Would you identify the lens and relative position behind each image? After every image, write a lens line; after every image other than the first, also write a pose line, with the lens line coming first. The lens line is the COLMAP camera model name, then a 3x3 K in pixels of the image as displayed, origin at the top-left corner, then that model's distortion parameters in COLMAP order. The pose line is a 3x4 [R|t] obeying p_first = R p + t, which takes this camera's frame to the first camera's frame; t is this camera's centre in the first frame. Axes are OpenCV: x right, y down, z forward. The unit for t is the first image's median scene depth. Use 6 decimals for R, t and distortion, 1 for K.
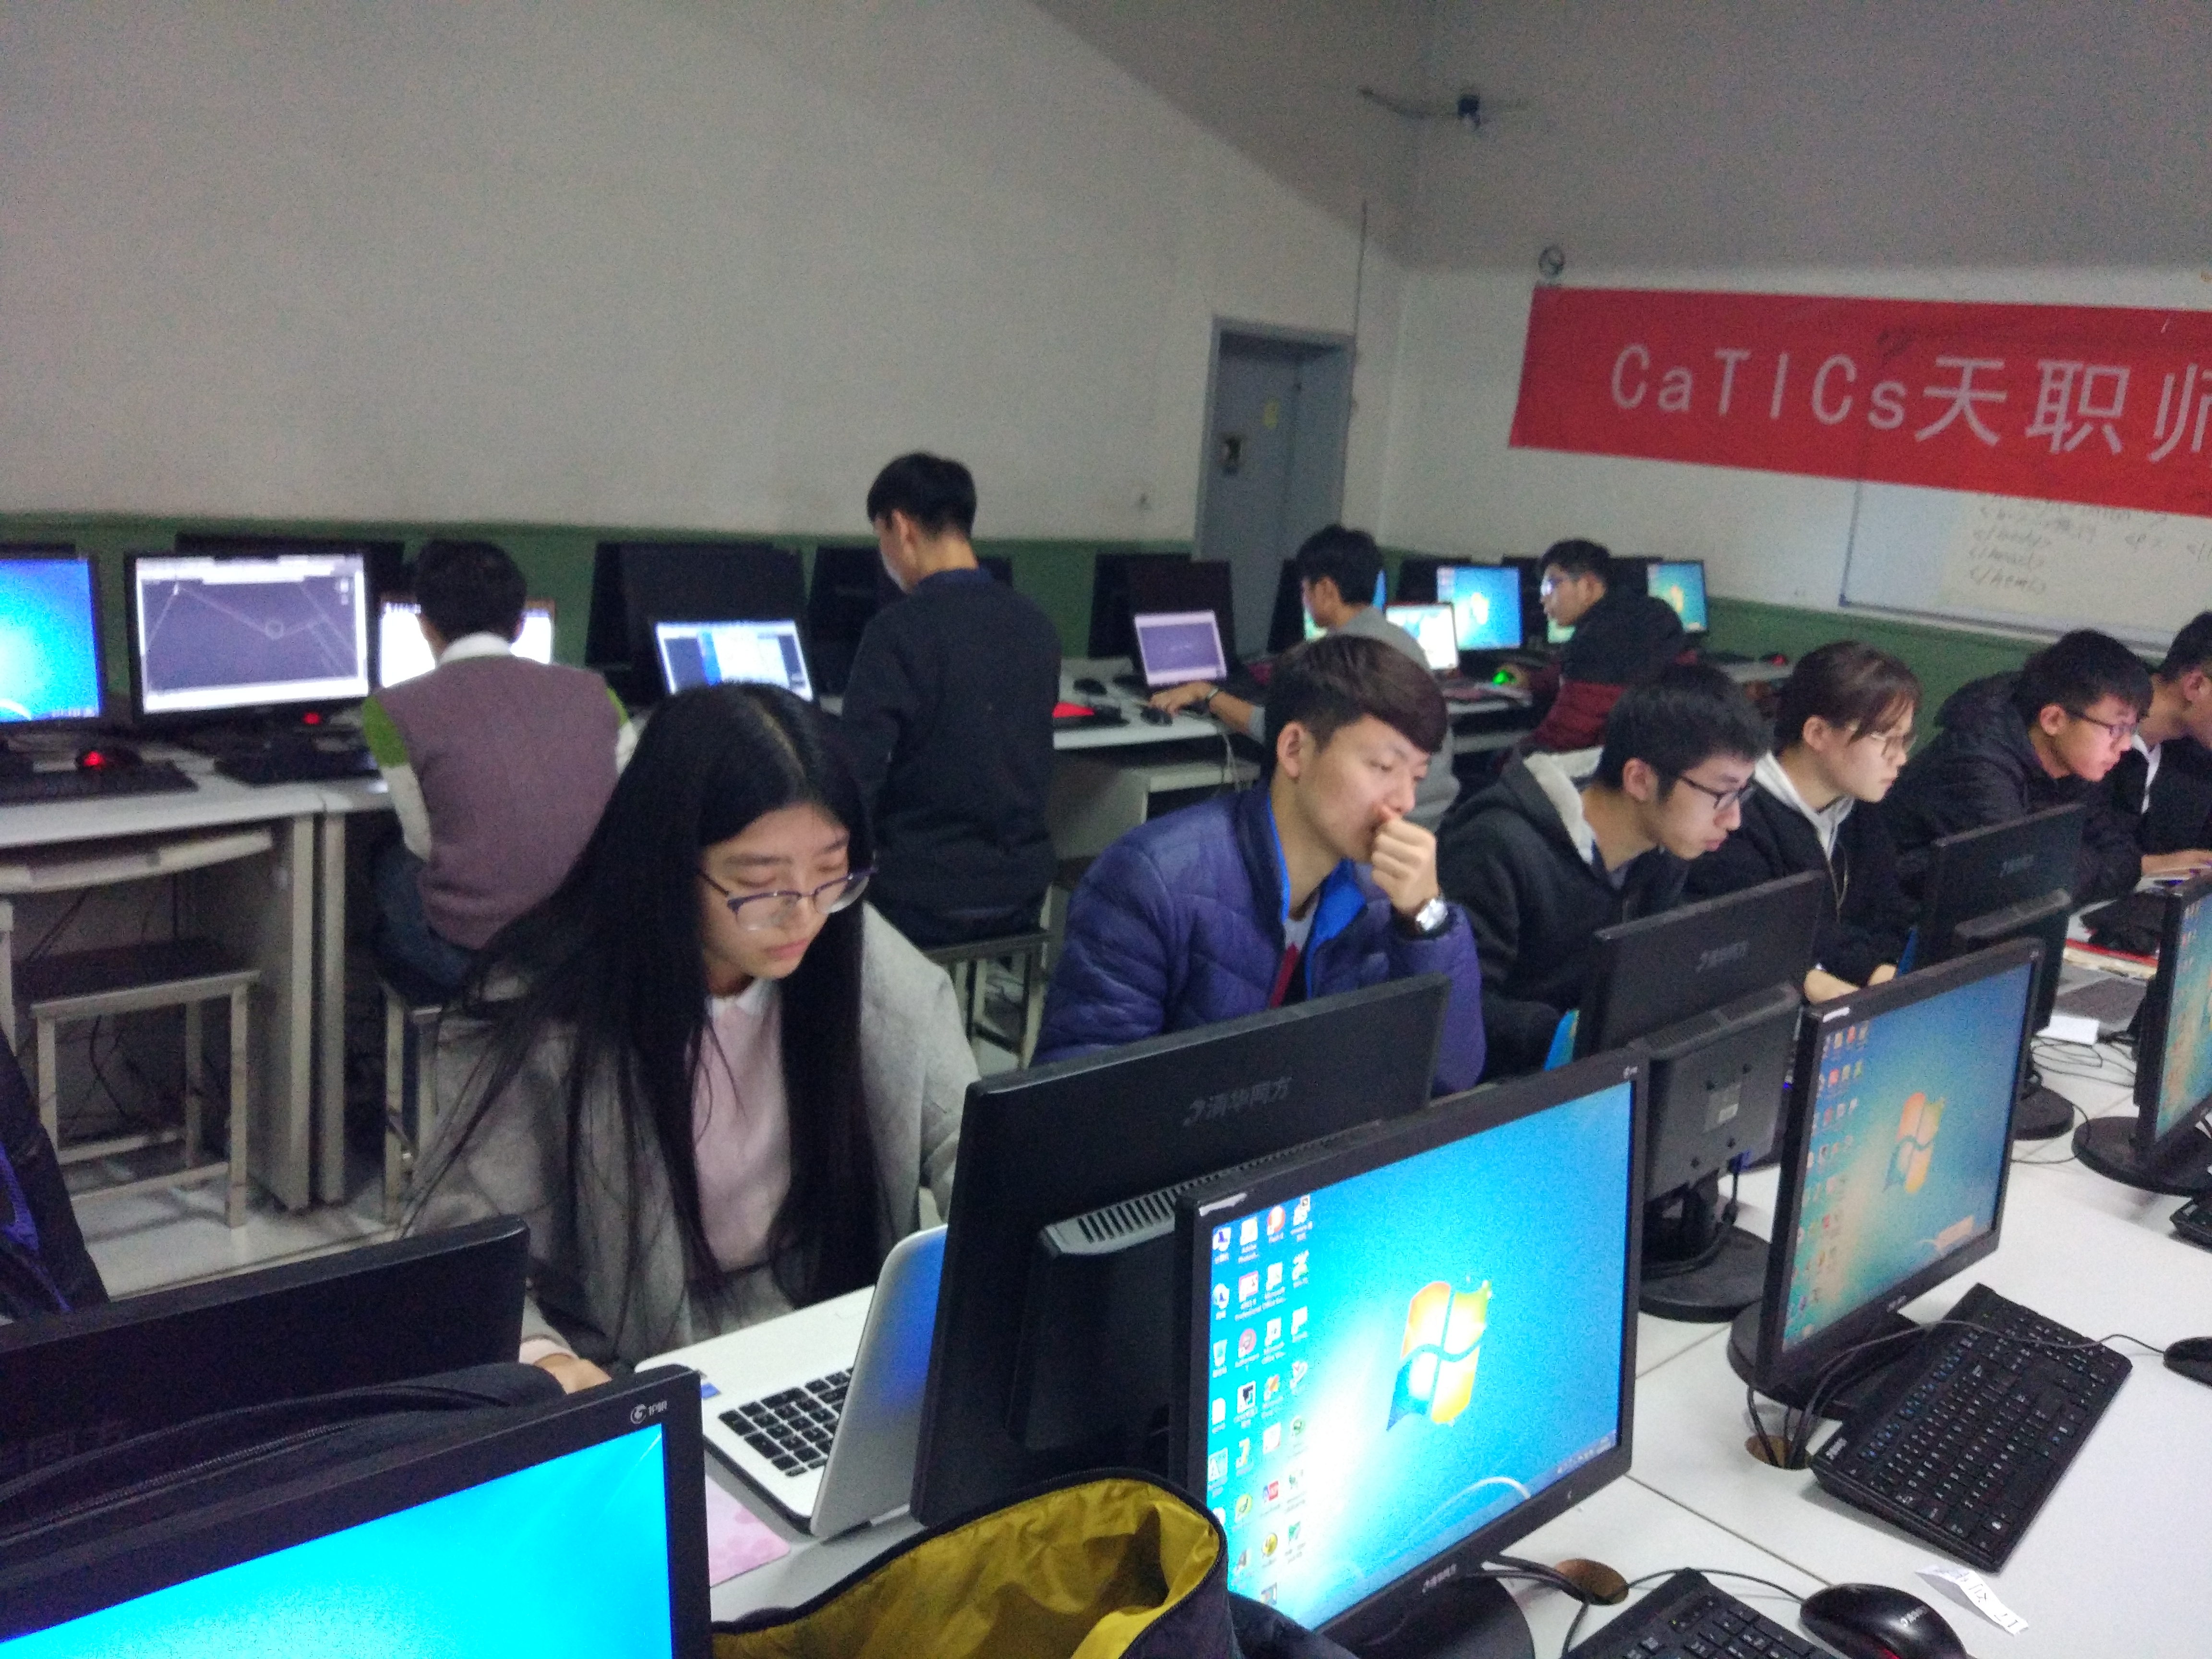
lens RADIAL K [[1923.3, 0, 1109.6], [0, 1923.3, 767.2], [0, 0, 1]] dist [-0.005203, -0.017123]
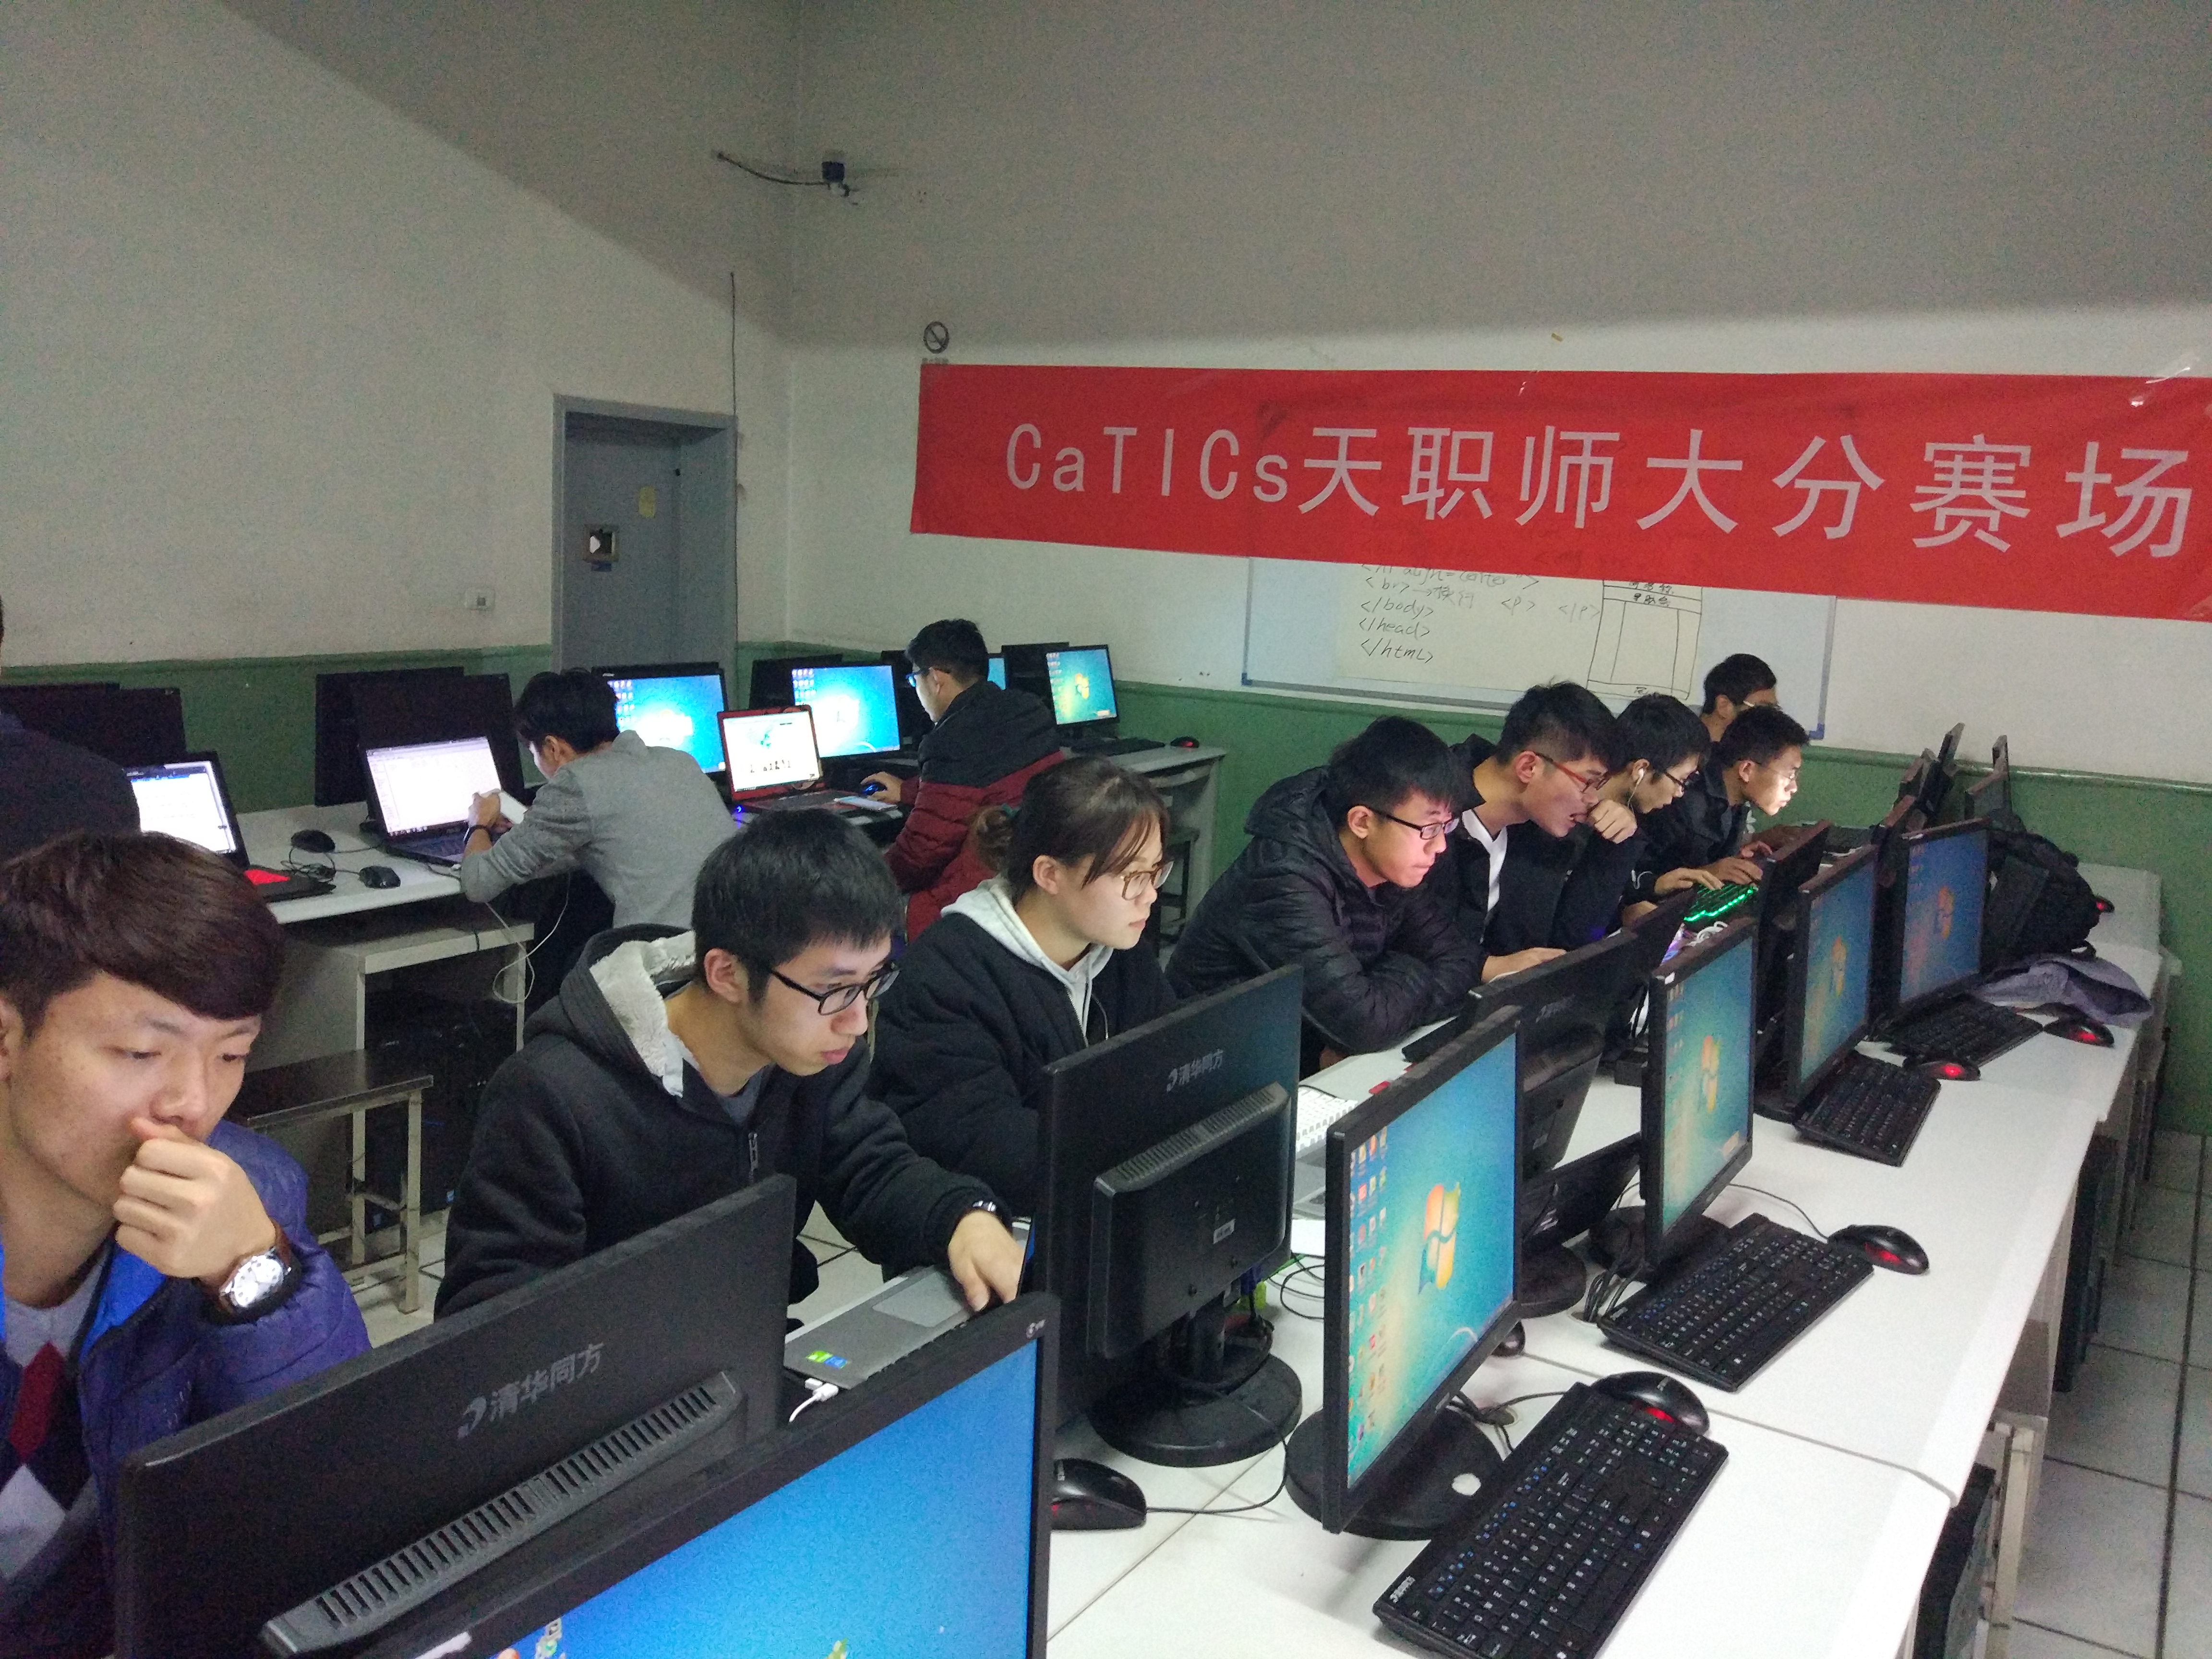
lens RADIAL K [[1892.2, 0, 1102.1], [0, 1892.2, 736.4], [0, 0, 1]] dist [0.172145, -0.298384]
pose [[0.970107, -0.058509, 0.235519, 0.094042], [0.072775, 0.995974, -0.052335, -0.014478], [-0.231509, 0.067911, 0.970460, 0.098391]]
